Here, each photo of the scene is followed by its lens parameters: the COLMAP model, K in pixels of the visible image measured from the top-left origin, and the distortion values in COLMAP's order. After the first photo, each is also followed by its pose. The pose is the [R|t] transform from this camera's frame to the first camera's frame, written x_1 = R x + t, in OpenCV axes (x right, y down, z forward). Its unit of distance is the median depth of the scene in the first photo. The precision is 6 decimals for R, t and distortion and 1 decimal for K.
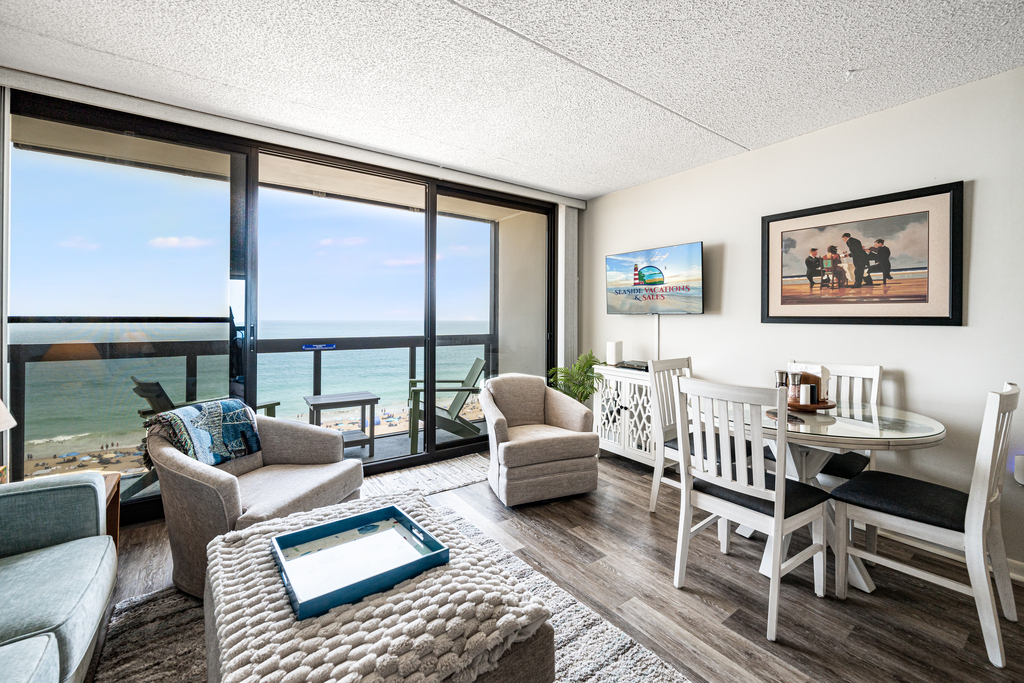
lens RADIAL K [[414.5, 0, 513.5], [0, 414.5, 318.6], [0, 0, 1]] dist [-0.004625, 0.000437]
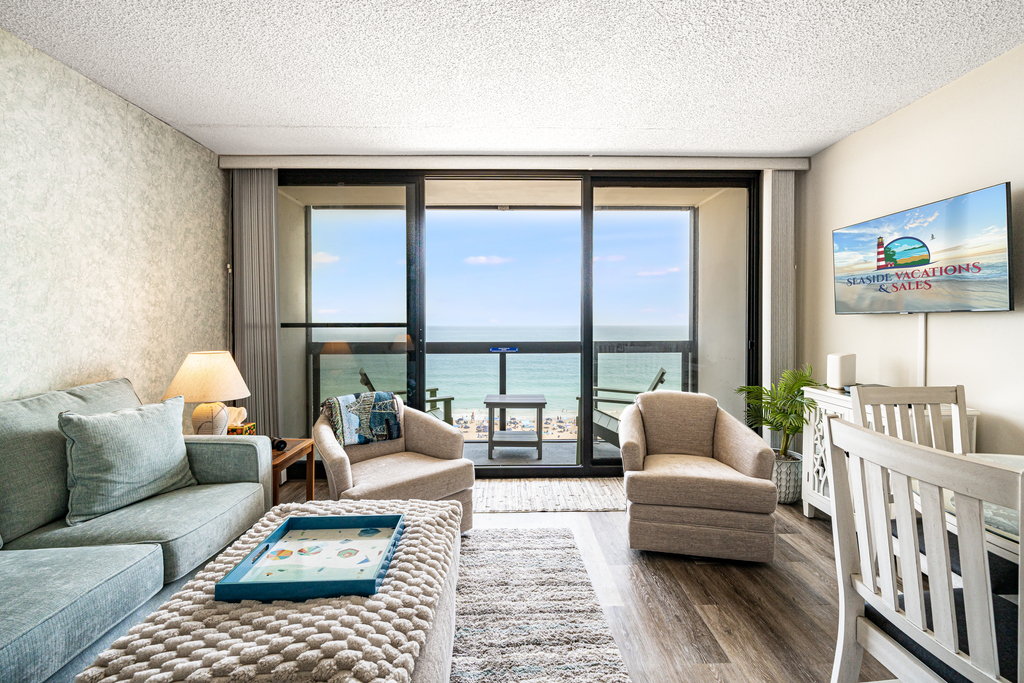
lens RADIAL K [[414.5, 0, 517.8], [0, 414.5, 329.1], [0, 0, 1]] dist [-0.004625, 0.000437]
pose [[0.828200, 0.001308, -0.560432, 0.240185], [0.006040, 0.999918, 0.011260, 0.003440], [0.560401, -0.012711, 0.828124, 0.178207]]
